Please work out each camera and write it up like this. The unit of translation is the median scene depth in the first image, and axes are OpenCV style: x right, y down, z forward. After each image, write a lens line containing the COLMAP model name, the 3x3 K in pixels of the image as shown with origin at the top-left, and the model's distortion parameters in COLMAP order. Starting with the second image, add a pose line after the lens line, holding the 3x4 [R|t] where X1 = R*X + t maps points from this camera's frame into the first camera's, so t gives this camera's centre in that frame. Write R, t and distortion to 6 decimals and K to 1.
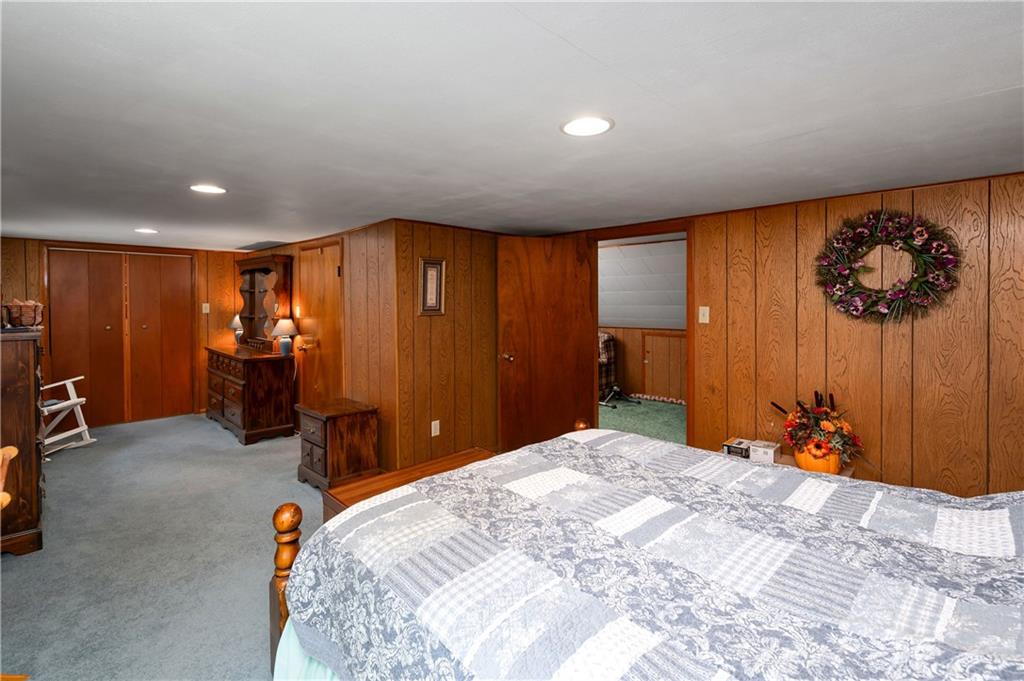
lens RADIAL K [[462.1, 0, 539.0], [0, 462.1, 308.8], [0, 0, 1]] dist [-0.001158, -0.000080]
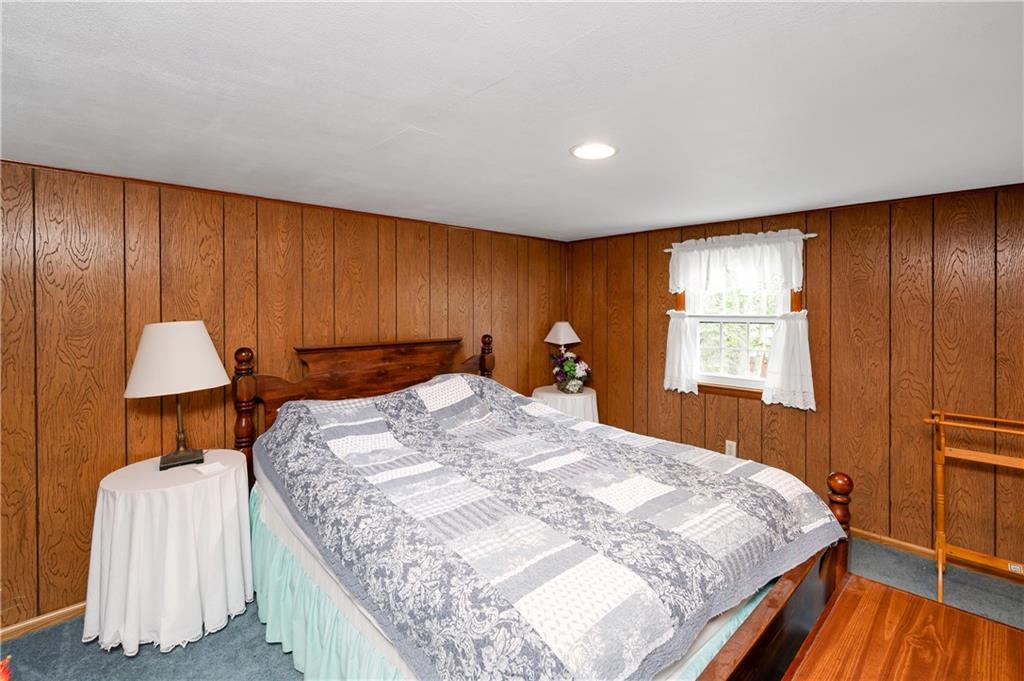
lens RADIAL K [[462.1, 0, 539.0], [0, 462.1, 308.8], [0, 0, 1]] dist [-0.001158, -0.000080]
pose [[-0.999321, 0.005767, 0.036403, 0.191361], [0.006463, 0.999798, 0.019025, -0.036128], [-0.036286, 0.019247, -0.999156, 2.071857]]
